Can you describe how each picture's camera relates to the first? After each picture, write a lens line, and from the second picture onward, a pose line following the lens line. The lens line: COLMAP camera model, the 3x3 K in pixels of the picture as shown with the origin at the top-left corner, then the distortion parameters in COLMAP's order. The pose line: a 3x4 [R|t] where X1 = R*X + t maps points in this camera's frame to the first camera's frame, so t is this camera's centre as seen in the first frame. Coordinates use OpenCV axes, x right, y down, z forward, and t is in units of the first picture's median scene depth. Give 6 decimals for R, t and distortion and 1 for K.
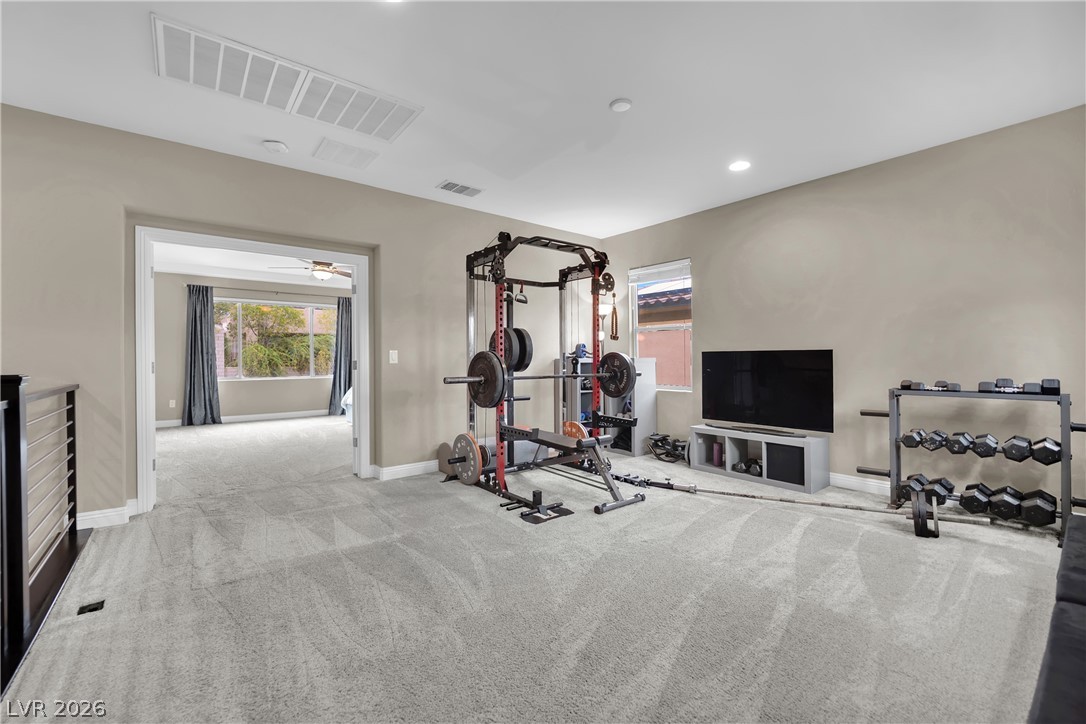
lens RADIAL K [[447.6, 0, 538.4], [0, 447.6, 360.0], [0, 0, 1]] dist [-0.006991, -0.000511]
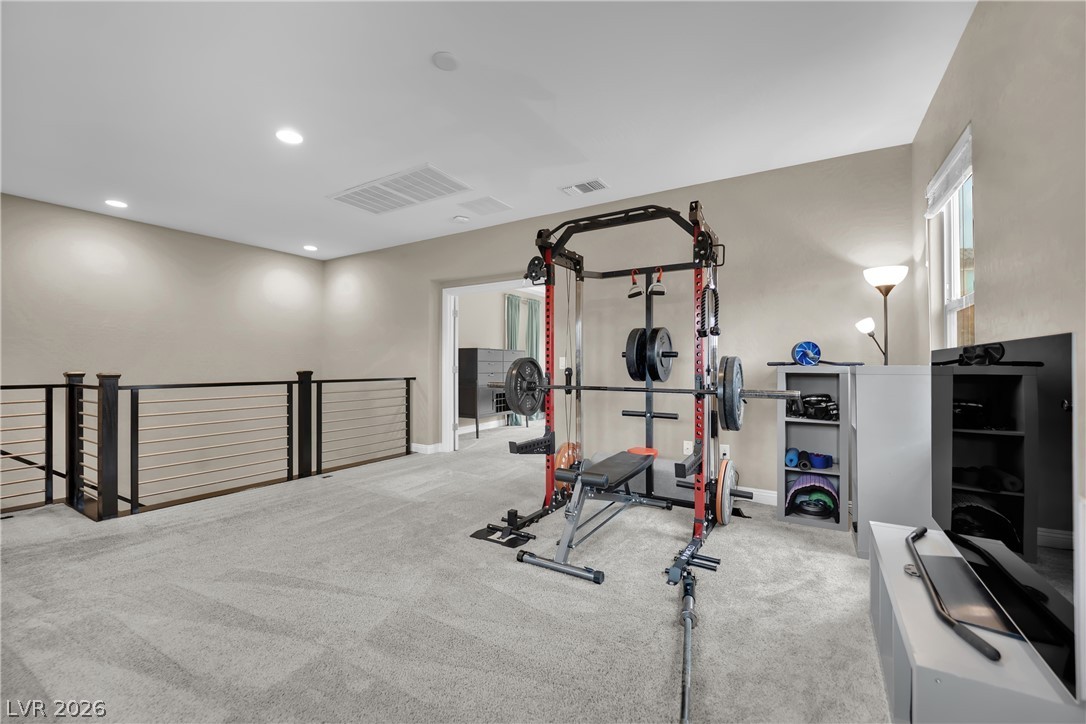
lens RADIAL K [[447.6, 0, 550.8], [0, 447.6, 366.8], [0, 0, 1]] dist [-0.006991, -0.000511]
pose [[0.352224, 0.005949, -0.935897, 0.937190], [-0.008563, 0.999958, 0.003134, -0.003301], [0.935877, 0.006910, 0.352260, 0.804497]]
